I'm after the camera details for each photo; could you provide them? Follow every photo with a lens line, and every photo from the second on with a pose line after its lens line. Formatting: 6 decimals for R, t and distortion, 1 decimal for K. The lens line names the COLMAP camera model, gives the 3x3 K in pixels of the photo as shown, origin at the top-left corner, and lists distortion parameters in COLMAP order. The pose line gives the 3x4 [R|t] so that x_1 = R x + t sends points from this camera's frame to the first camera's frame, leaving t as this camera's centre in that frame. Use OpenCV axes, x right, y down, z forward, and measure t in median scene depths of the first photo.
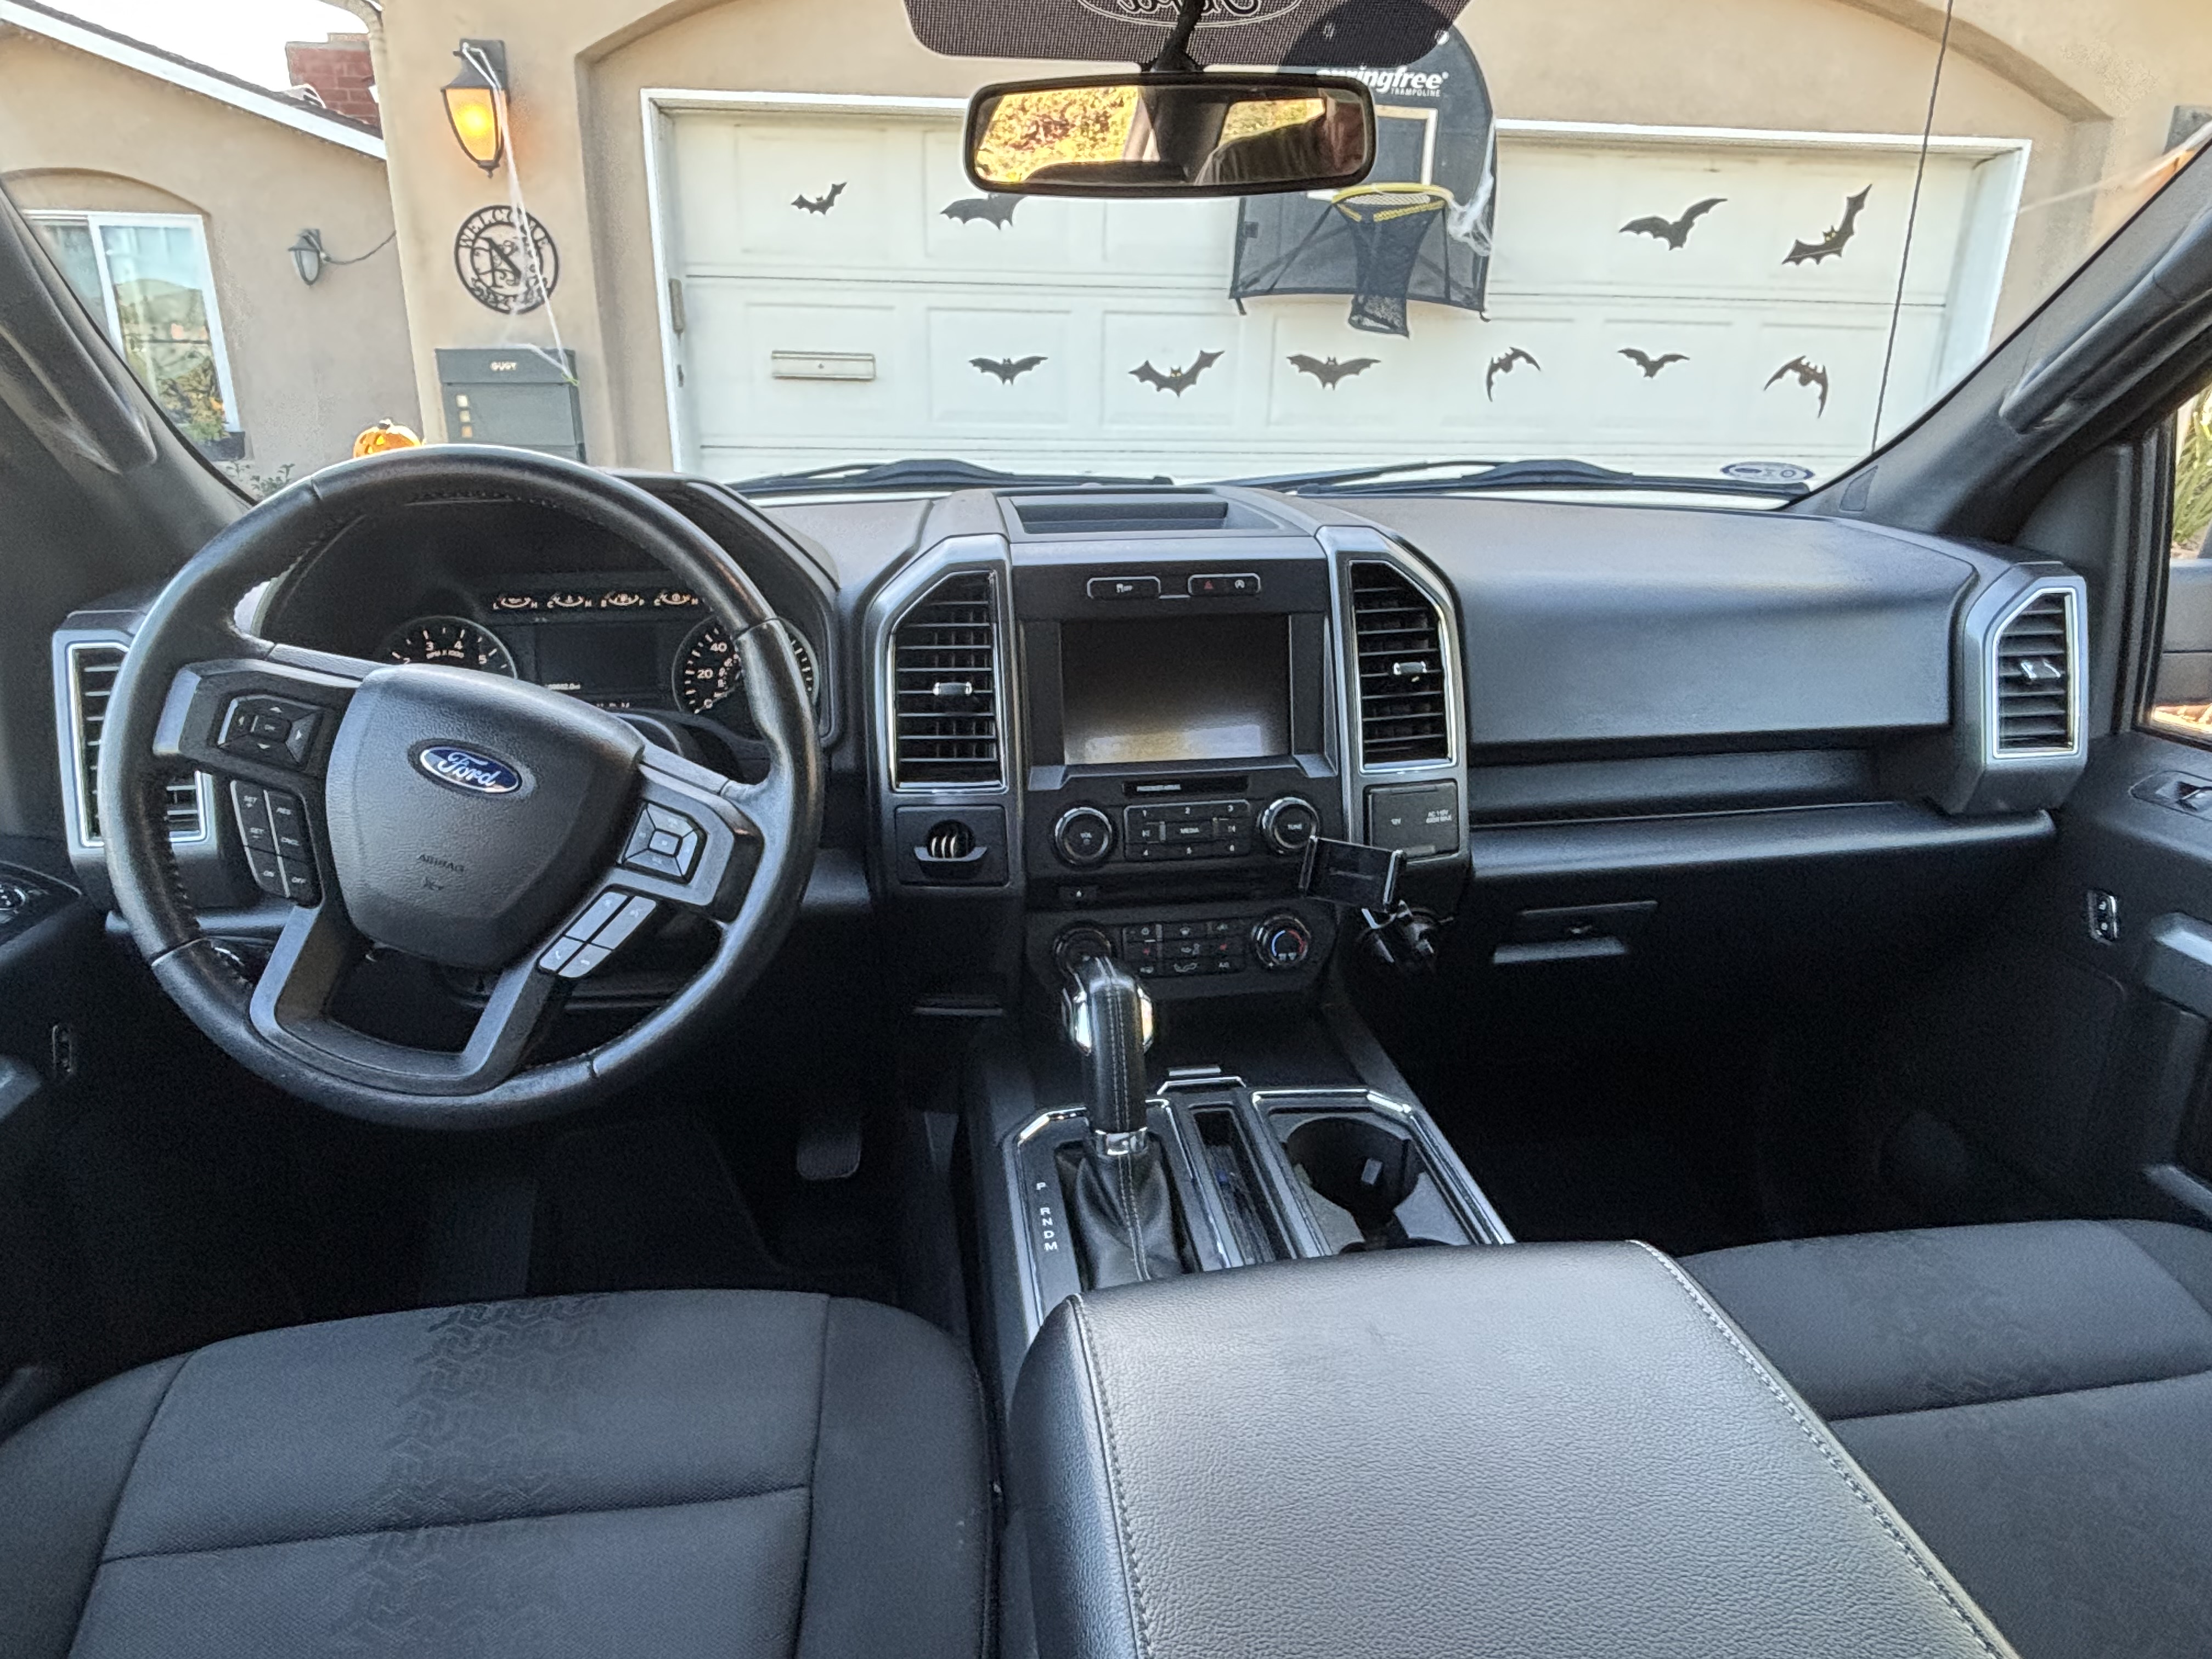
lens RADIAL K [[1310.4, 0, 1106.0], [0, 1310.4, 829.5], [0, 0, 1]] dist [0.058988, -0.069672]
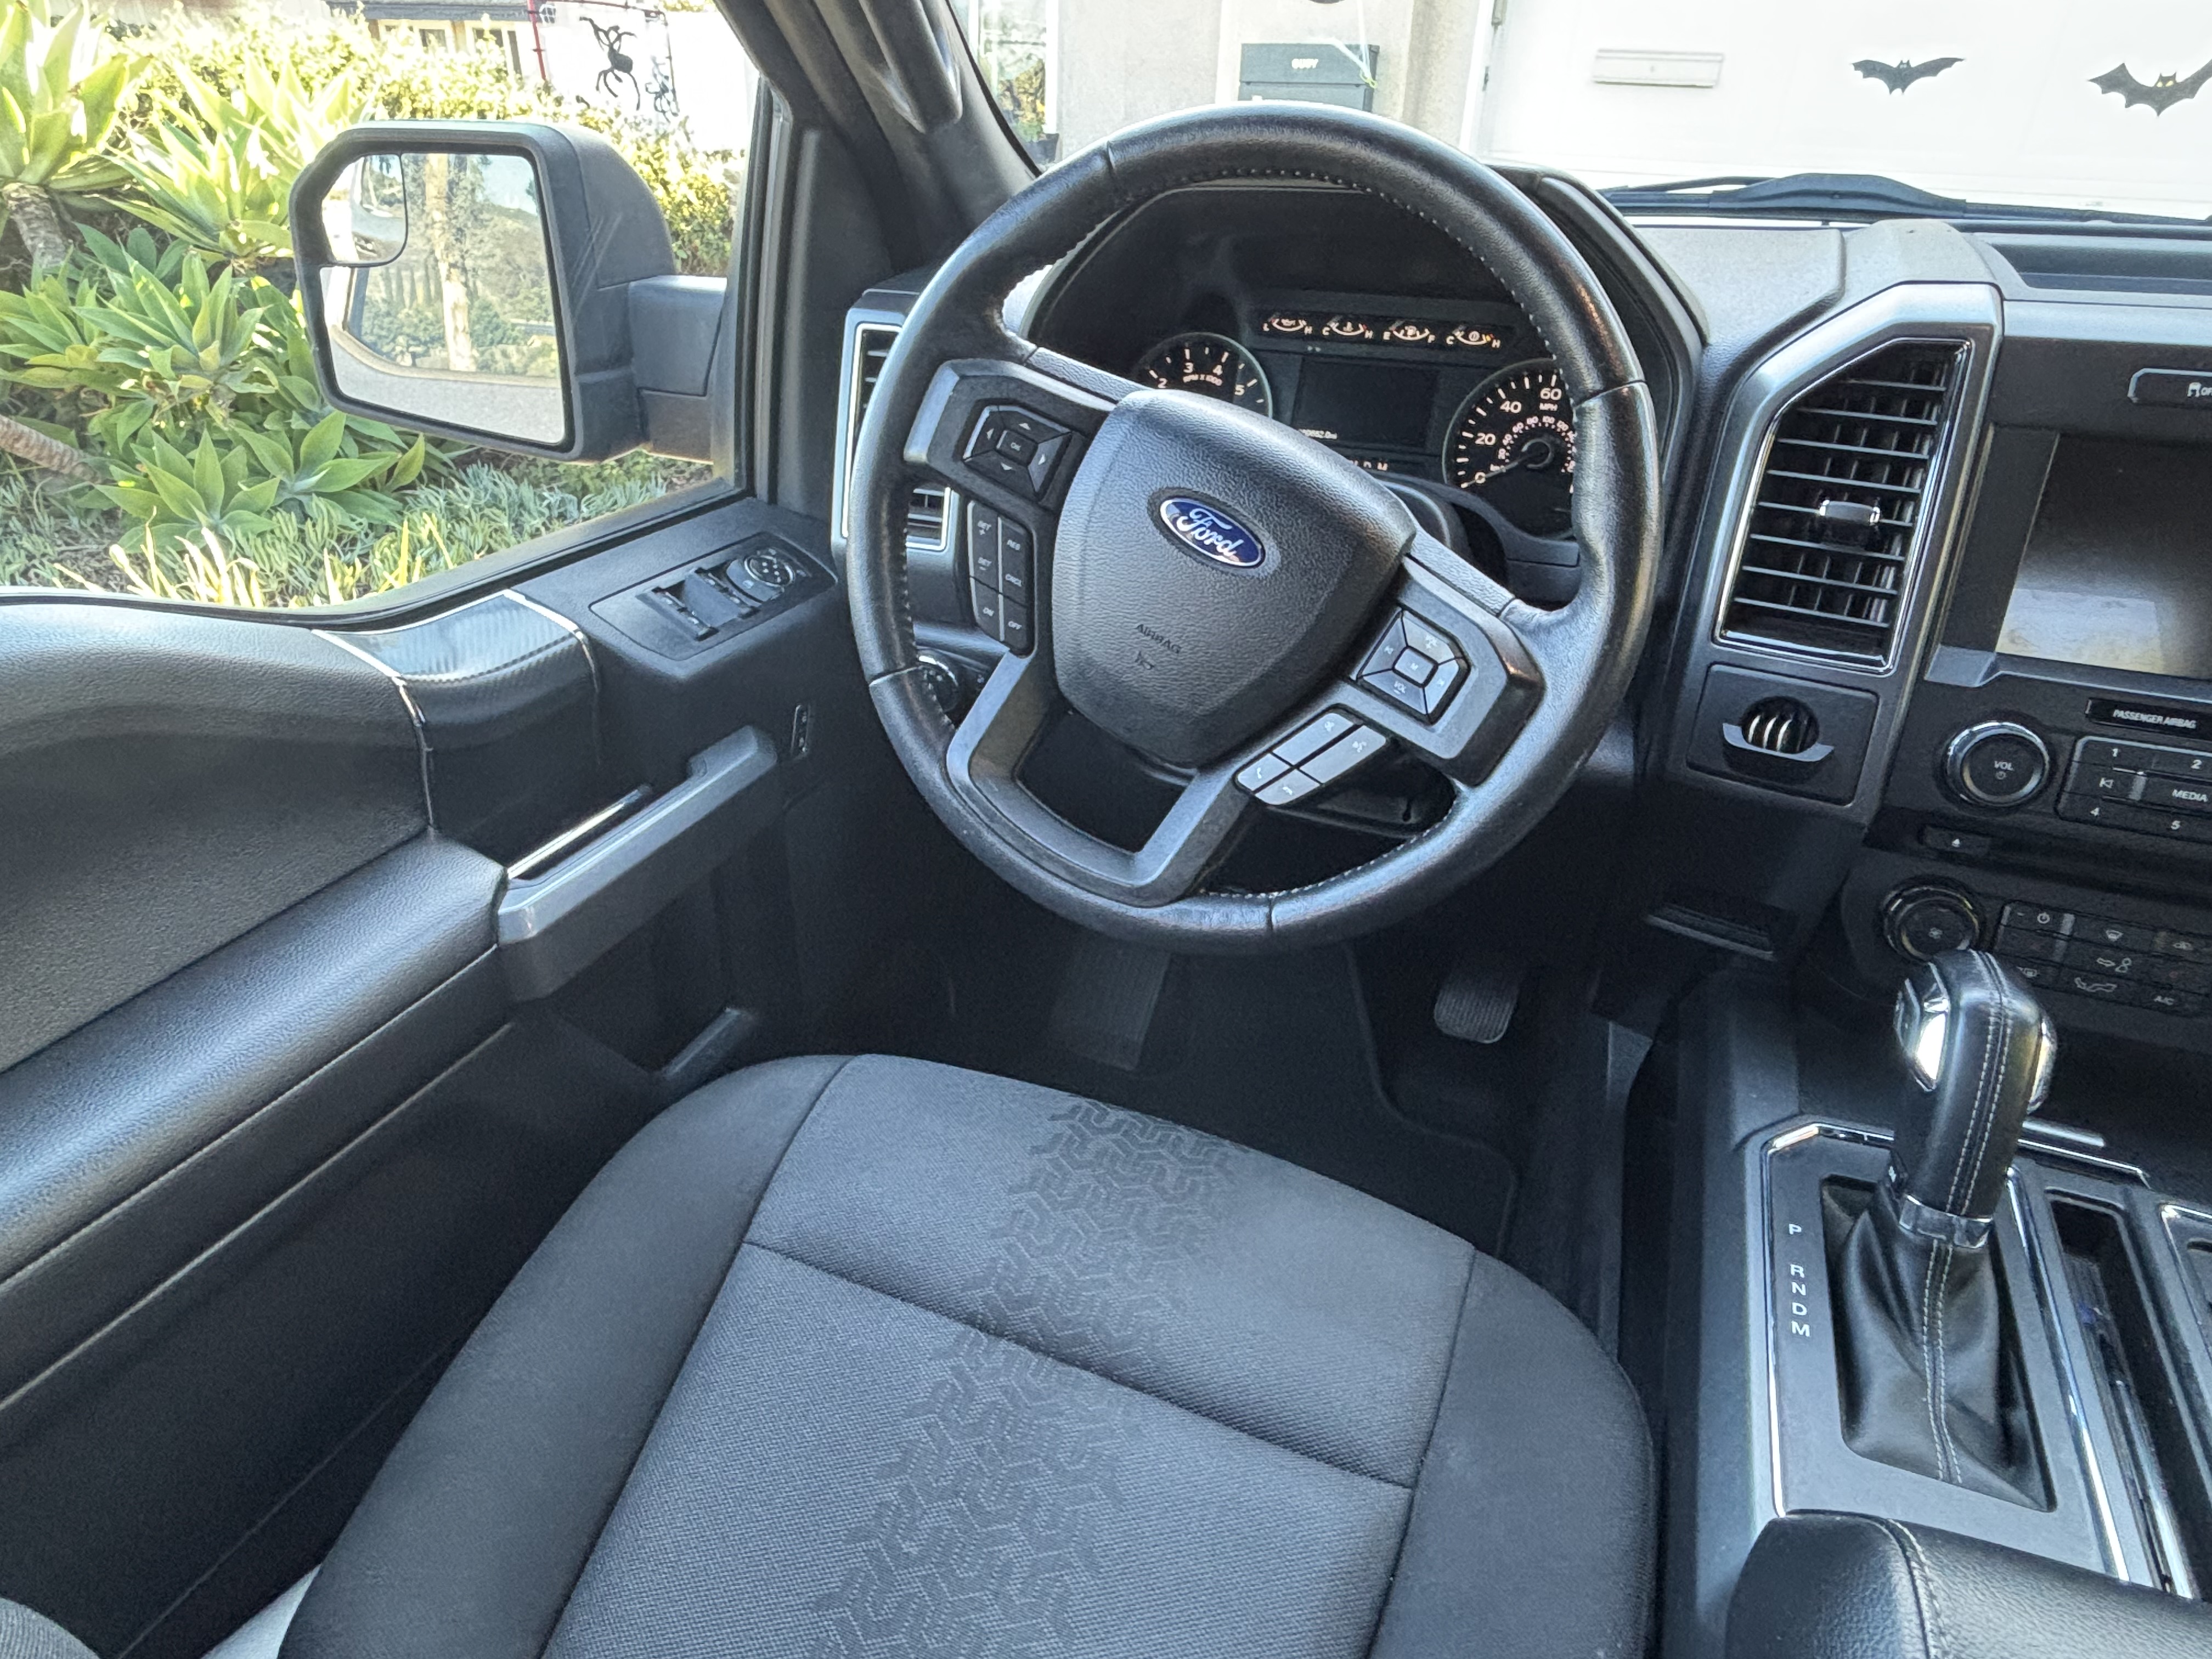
lens RADIAL K [[1310.3, 0, 1106.0], [0, 1310.3, 829.5], [0, 0, 1]] dist [0.001831, -0.002984]
pose [[0.864362, 0.261829, -0.429329, -0.127061], [-0.180622, 0.958434, 0.220863, -0.032213], [0.469312, -0.113360, 0.875726, 0.217396]]
